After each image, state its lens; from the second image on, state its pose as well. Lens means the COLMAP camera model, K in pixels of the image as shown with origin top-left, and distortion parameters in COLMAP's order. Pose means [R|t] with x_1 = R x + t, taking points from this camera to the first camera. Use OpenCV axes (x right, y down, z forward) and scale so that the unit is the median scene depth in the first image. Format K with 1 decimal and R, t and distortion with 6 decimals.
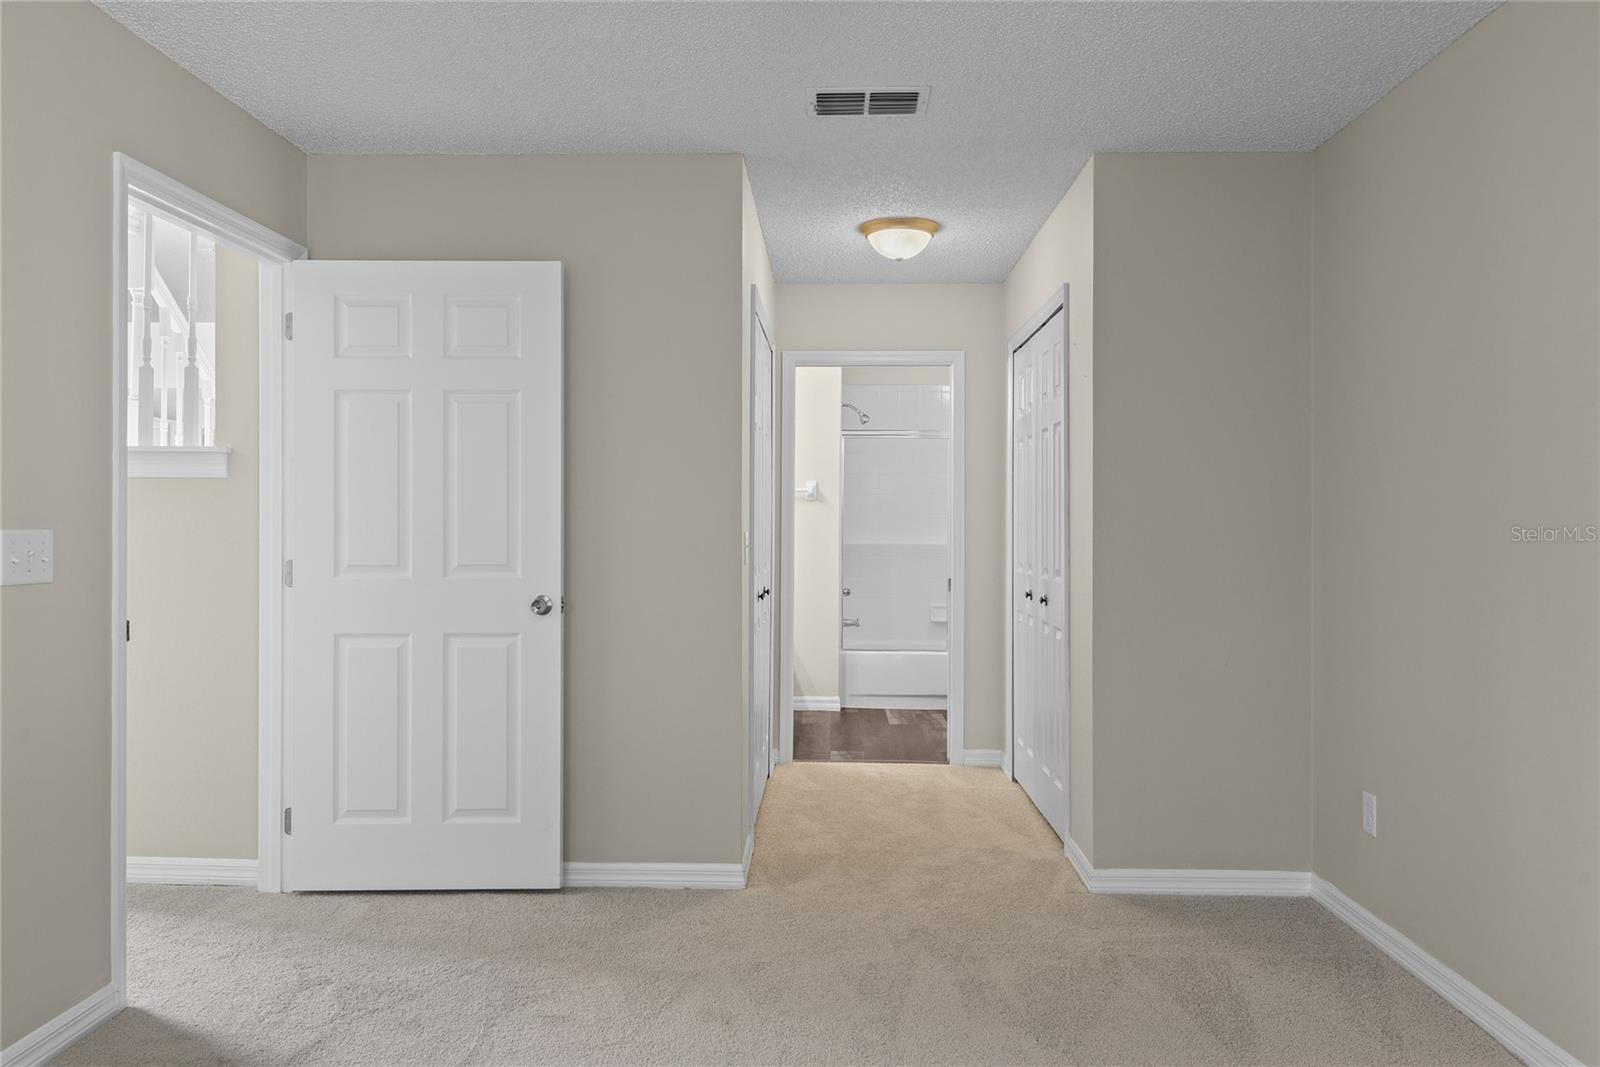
lens RADIAL K [[1140.4, 0, 800.0], [0, 1140.4, 533.5], [0, 0, 1]] dist [0.048099, -0.035754]
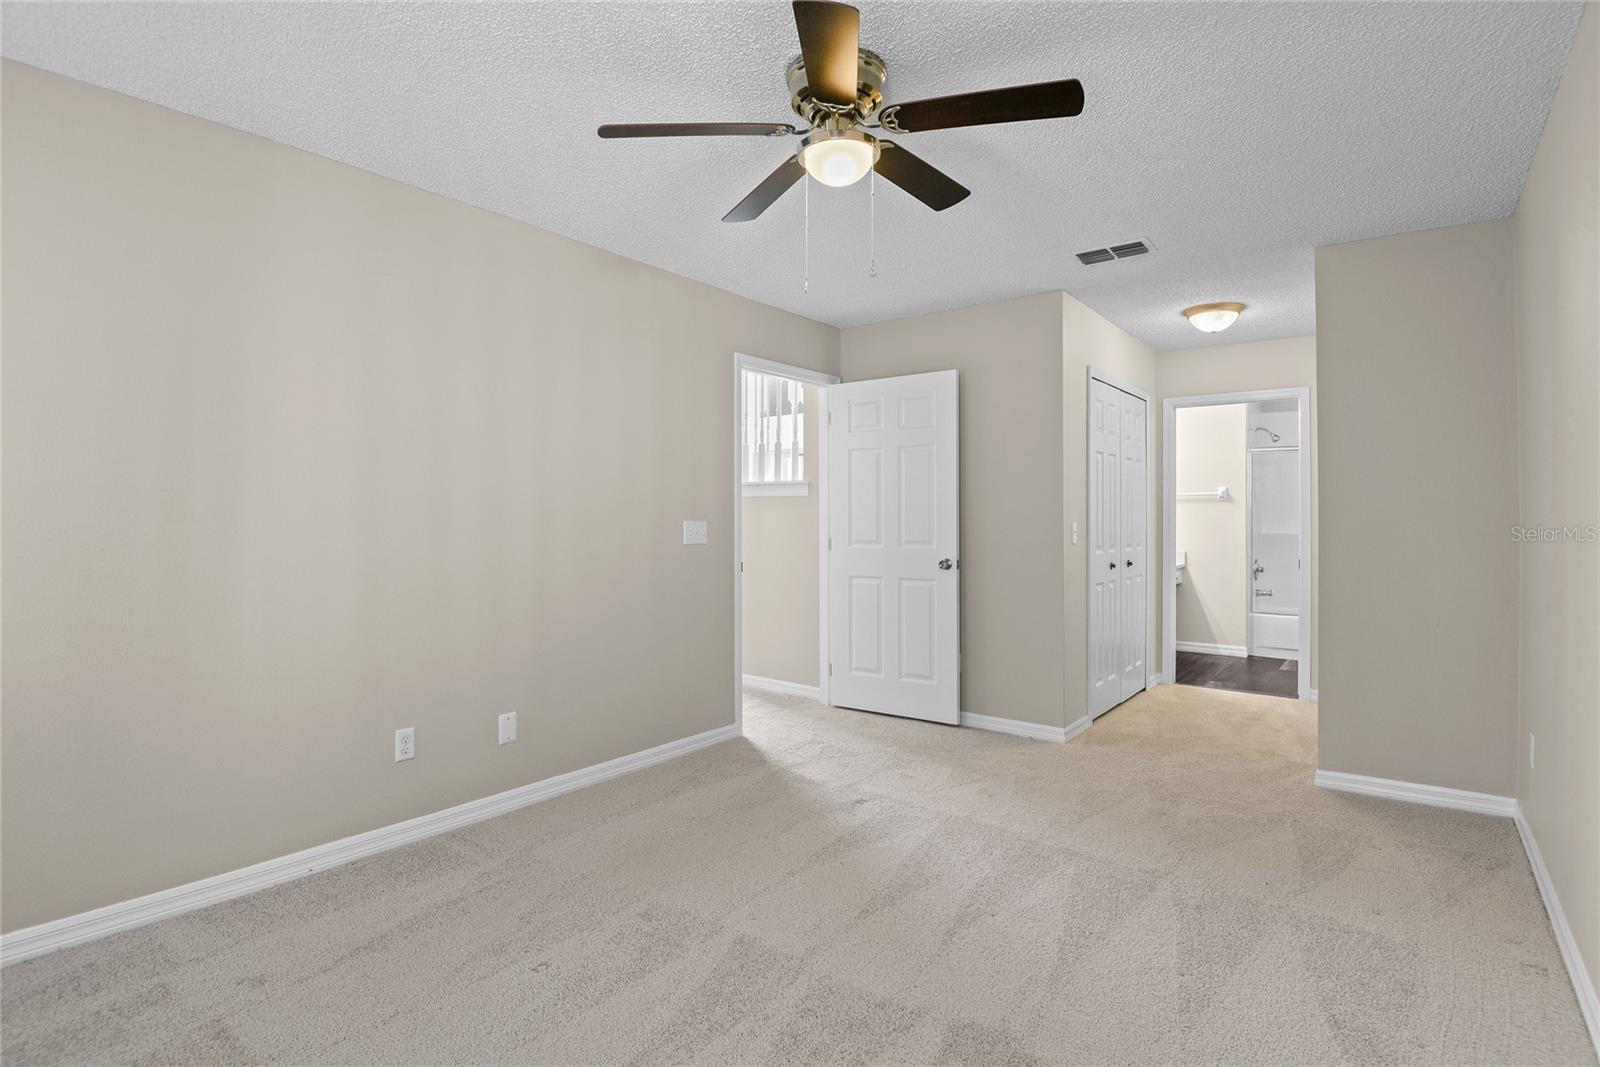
lens RADIAL K [[794.2, 0, 800.0], [0, 794.2, 533.5], [0, 0, 1]] dist [-0.000078, -0.017311]
pose [[0.806950, 0.008867, -0.590553, 0.314599], [-0.003515, 0.999942, 0.010211, 0.003318], [0.590609, -0.006164, 0.806935, -0.126584]]
